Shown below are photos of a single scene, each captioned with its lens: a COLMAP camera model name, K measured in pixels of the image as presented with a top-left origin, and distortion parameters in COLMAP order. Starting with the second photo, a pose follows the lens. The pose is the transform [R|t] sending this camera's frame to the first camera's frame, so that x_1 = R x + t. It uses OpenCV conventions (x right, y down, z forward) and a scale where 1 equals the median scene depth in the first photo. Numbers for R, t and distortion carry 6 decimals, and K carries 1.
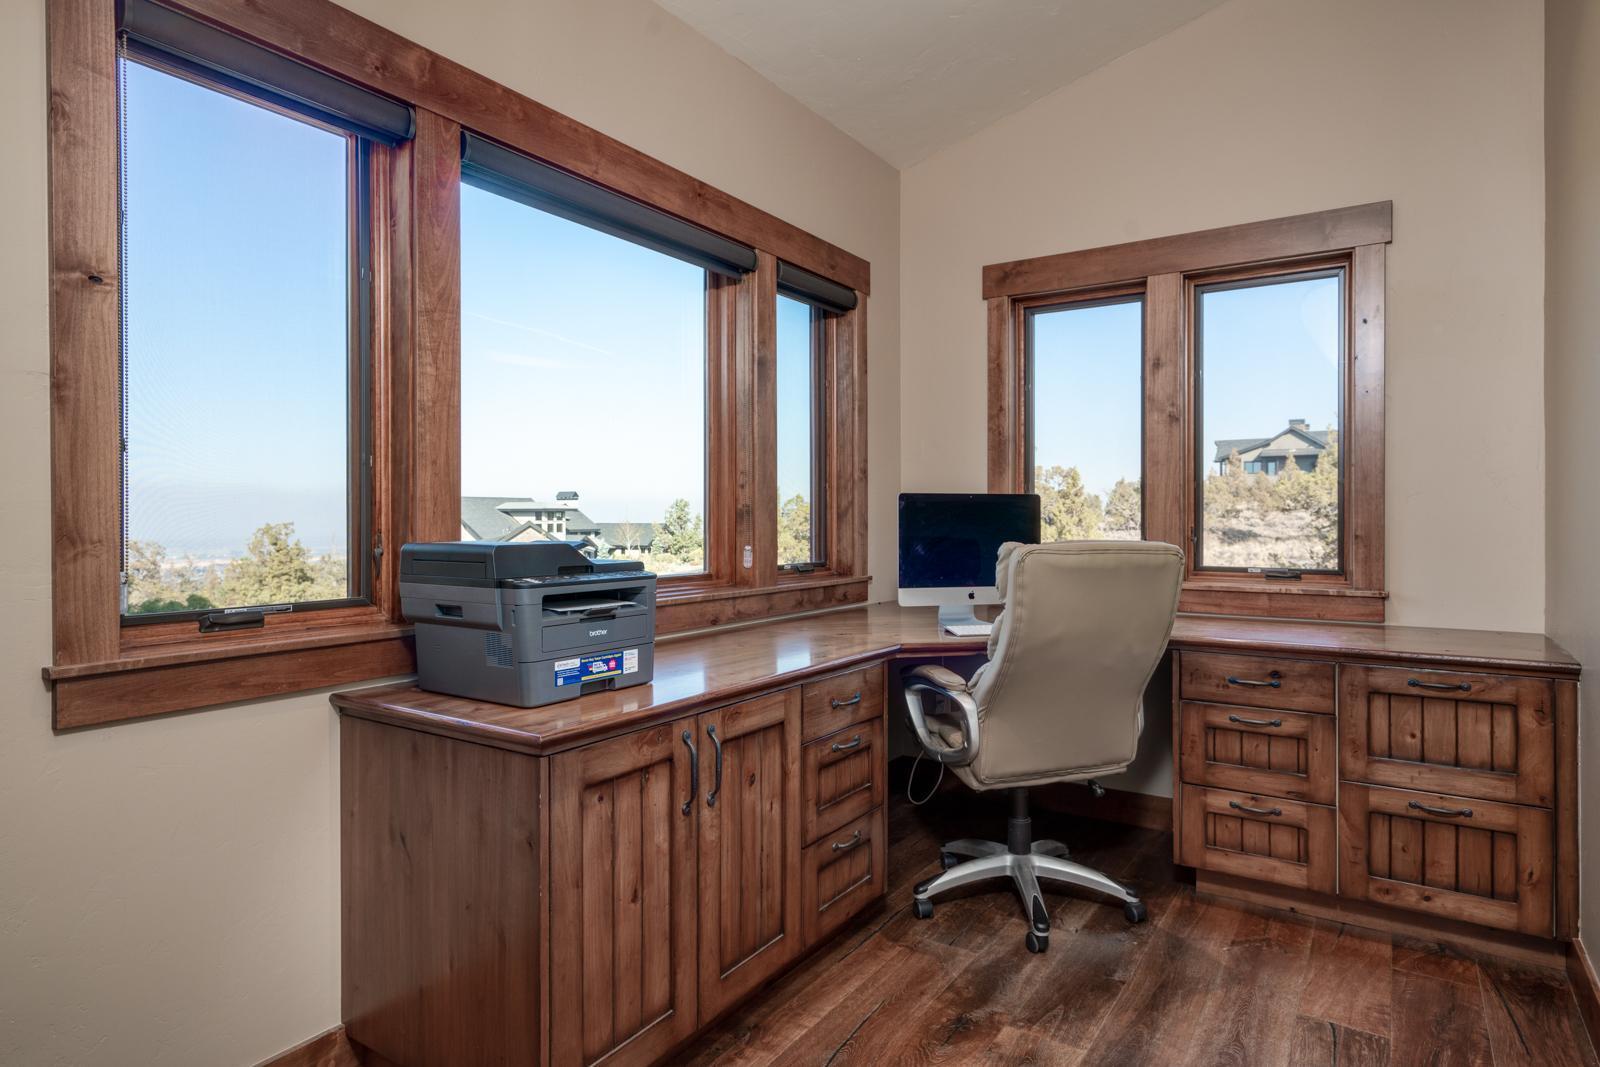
lens RADIAL K [[911.8, 0, 802.6], [0, 911.8, 522.5], [0, 0, 1]] dist [0.003007, -0.000310]
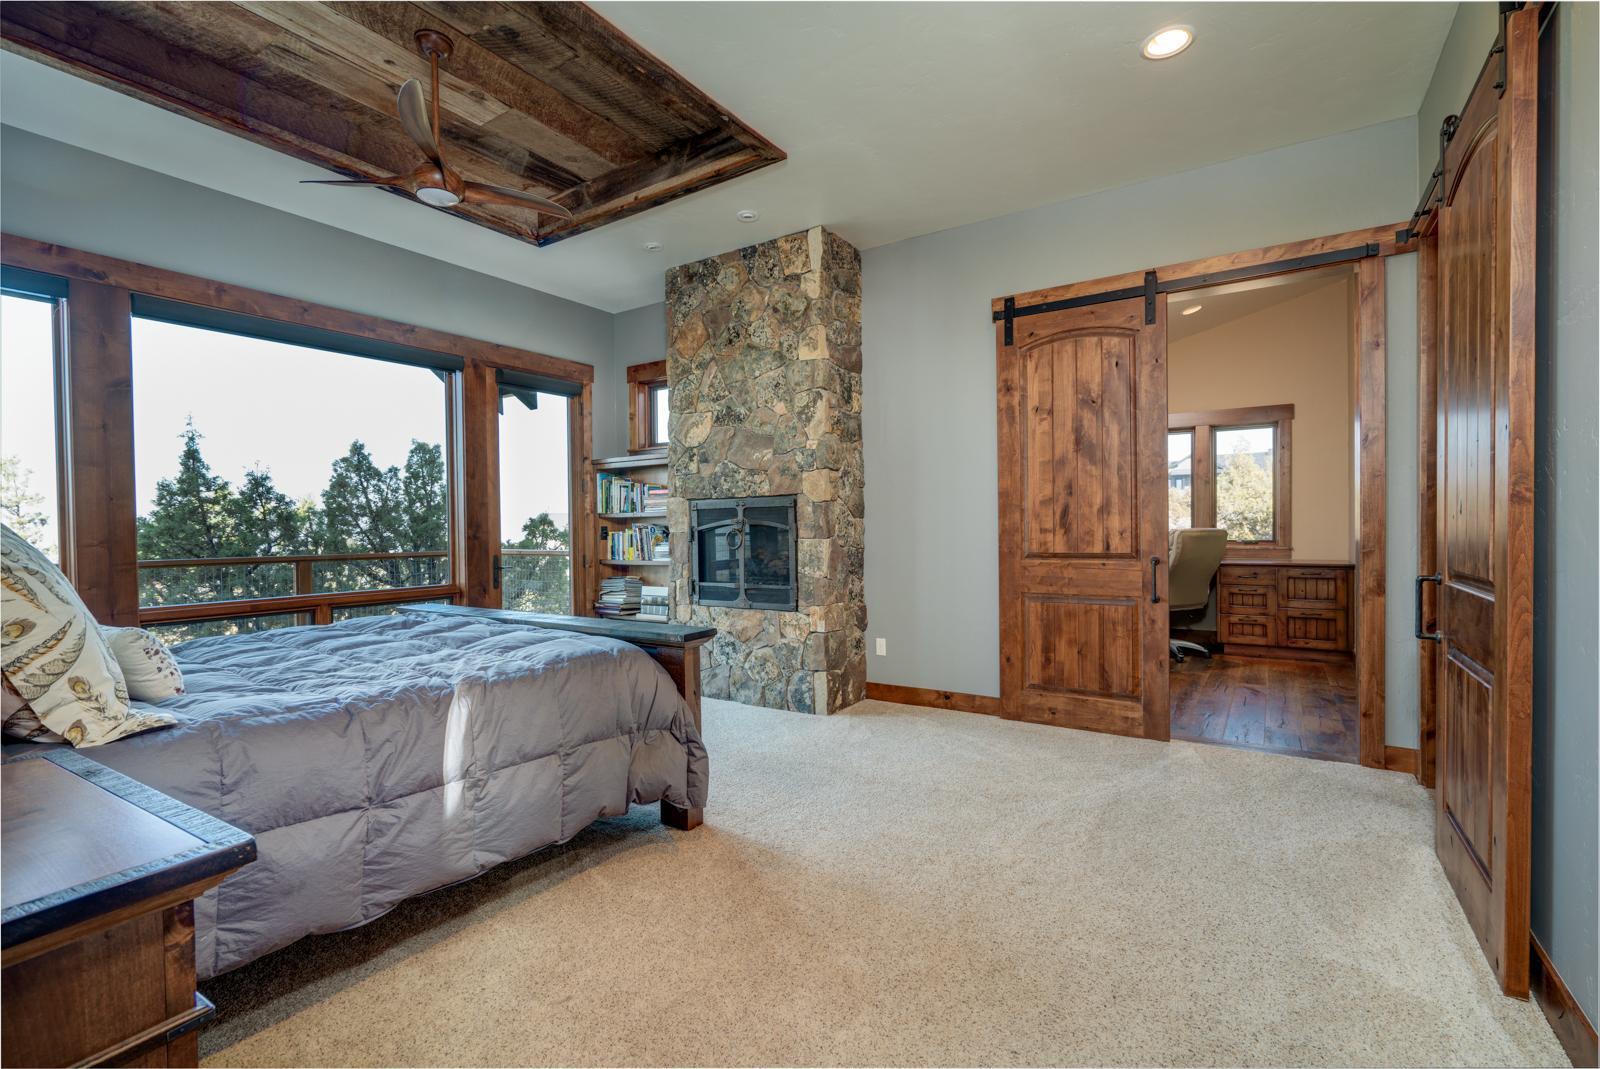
lens RADIAL K [[726.0, 0, 795.8], [0, 726.0, 546.5], [0, 0, 1]] dist [0.000521, 0.000751]
pose [[0.999939, -0.010756, -0.002590, -0.965430], [0.010800, 0.999789, 0.017468, 0.022763], [0.002402, -0.017495, 0.999844, -1.356835]]
